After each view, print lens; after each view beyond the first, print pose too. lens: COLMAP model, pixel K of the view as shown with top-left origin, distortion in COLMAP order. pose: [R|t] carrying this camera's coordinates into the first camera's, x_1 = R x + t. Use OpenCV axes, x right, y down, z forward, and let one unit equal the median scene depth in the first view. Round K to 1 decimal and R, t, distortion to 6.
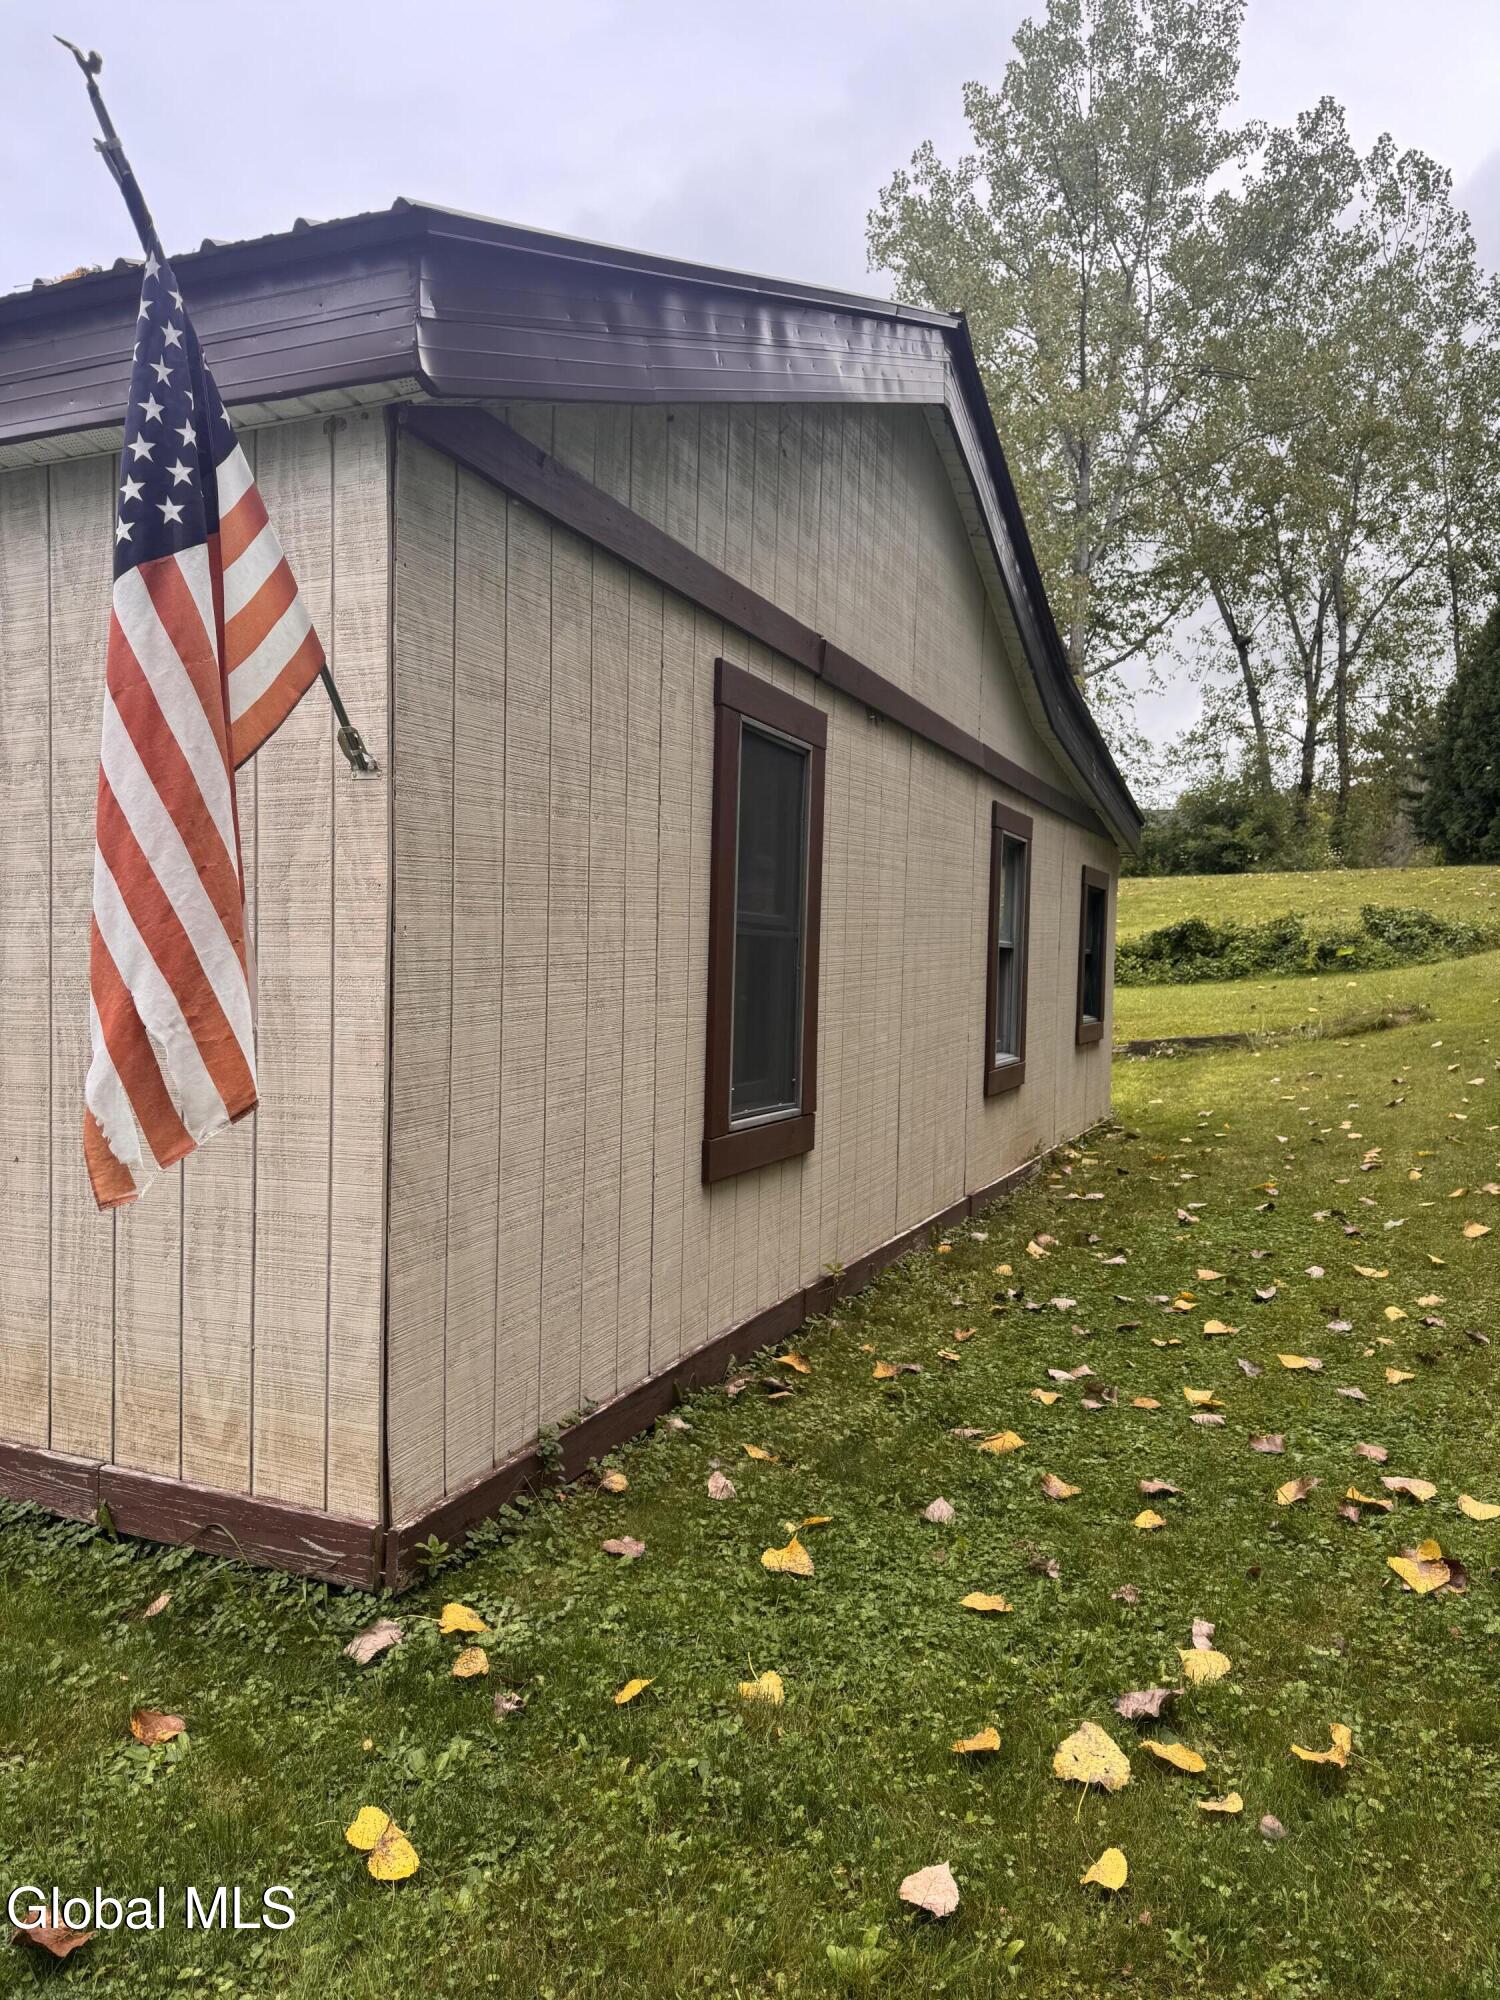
lens RADIAL K [[1399.3, 0, 750.0], [0, 1399.3, 1000.0], [0, 0, 1]] dist [0.236479, -0.172577]
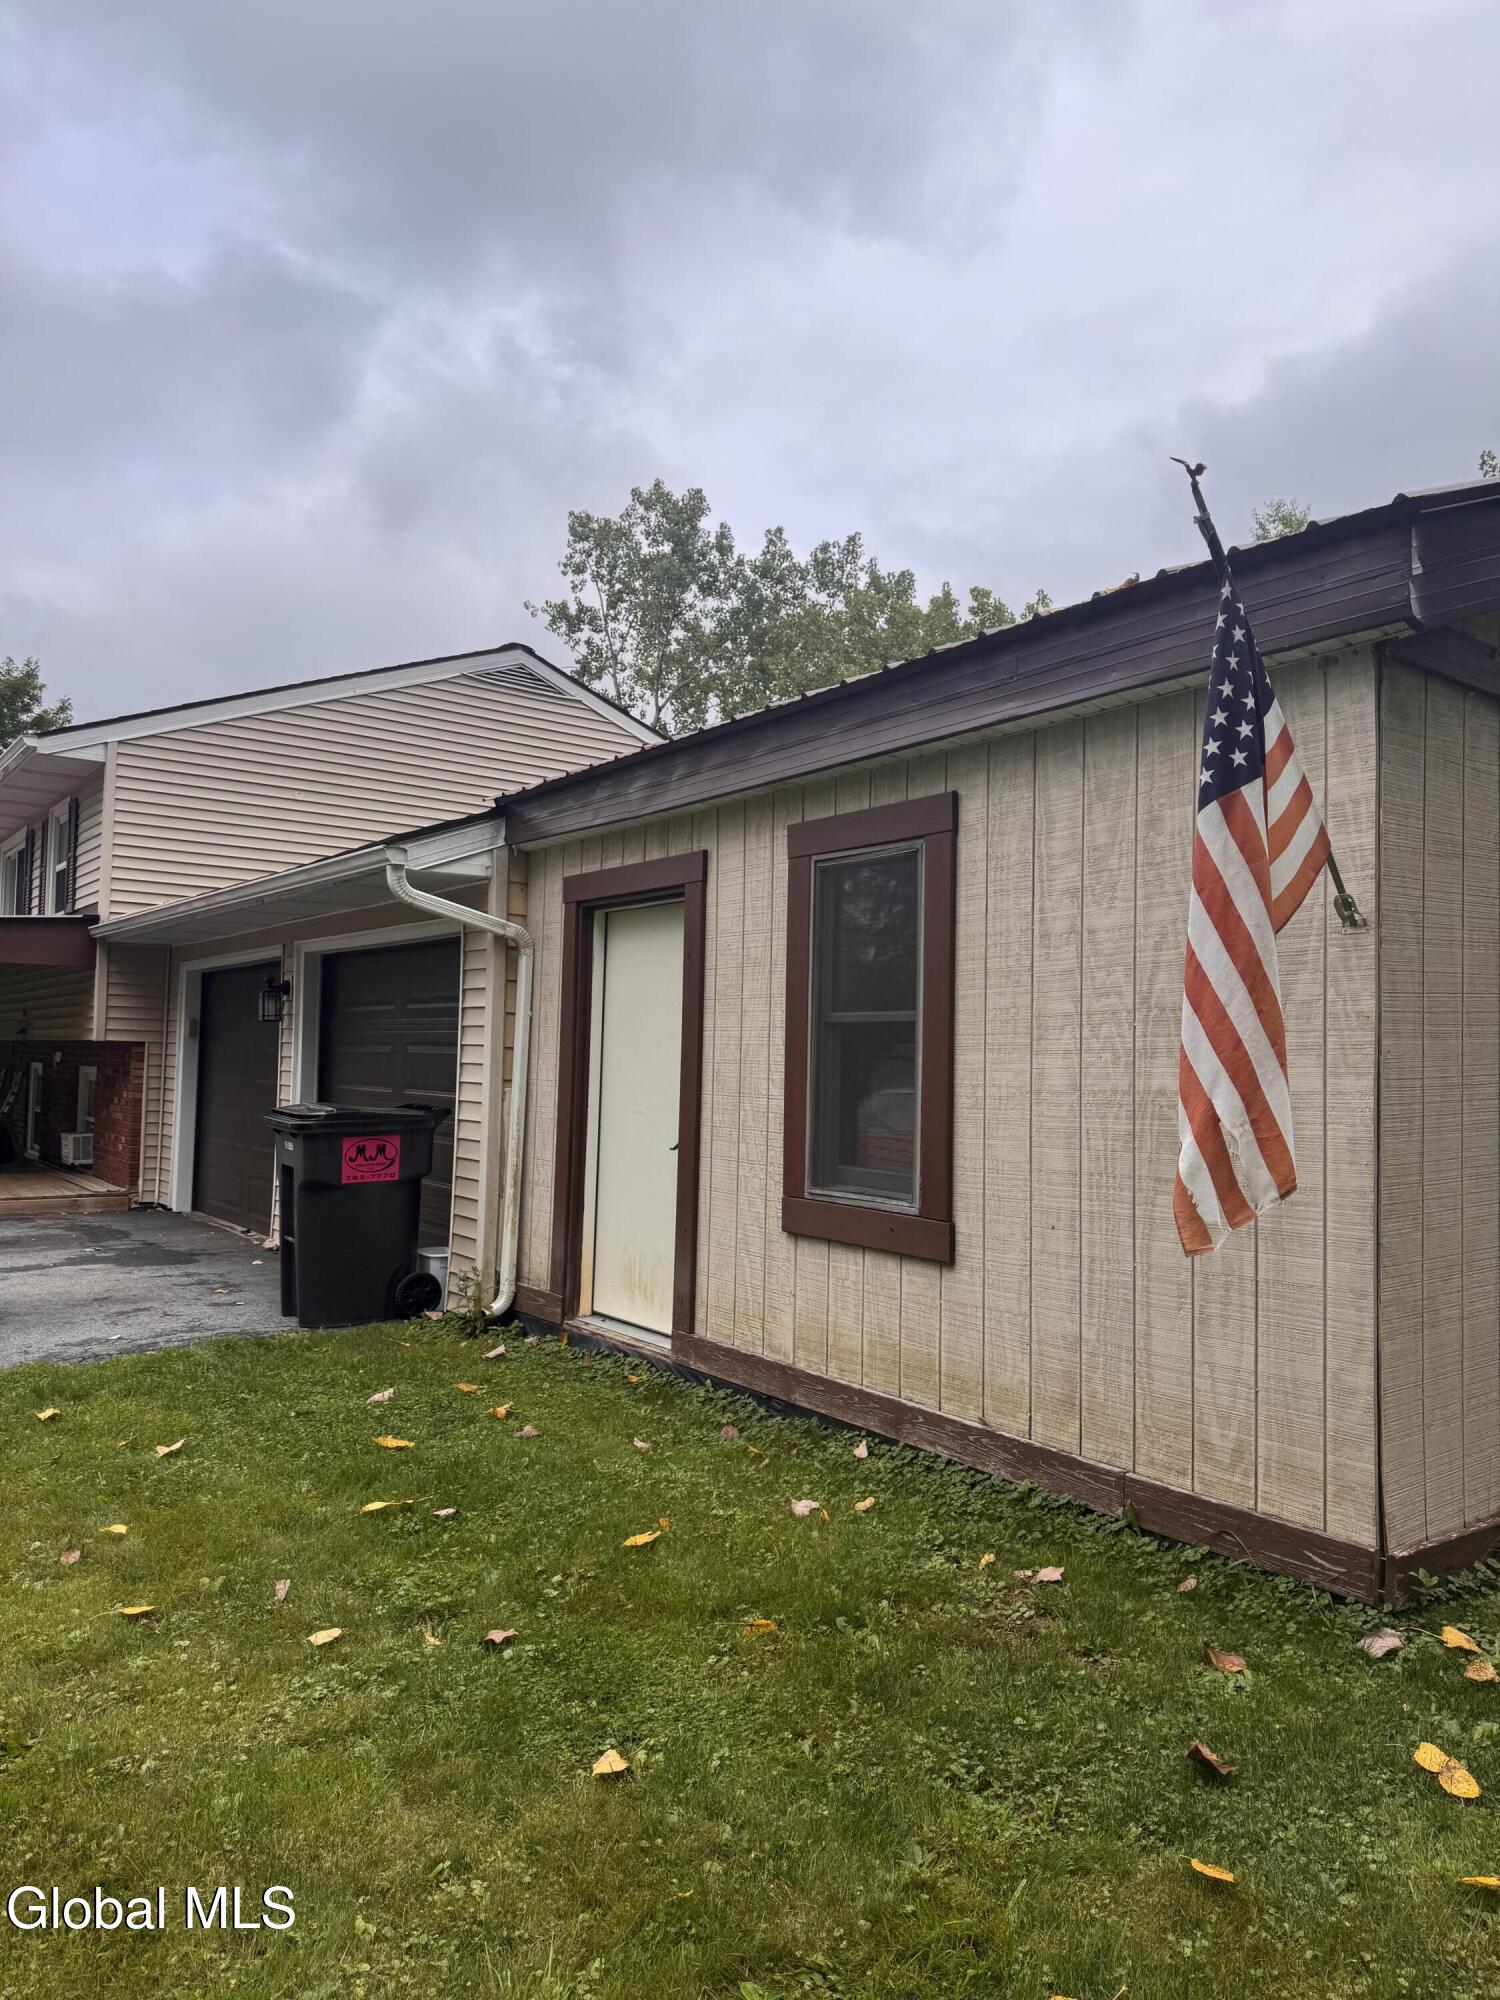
lens RADIAL K [[1417.0, 0, 842.3], [0, 1417.0, 1014.1], [0, 0, 1]] dist [0.097654, -0.068507]
pose [[0.885801, -0.020212, -0.463625, -0.084620], [-0.014209, 0.997401, -0.070629, 0.010193], [0.463848, 0.069151, 0.883212, -0.299433]]
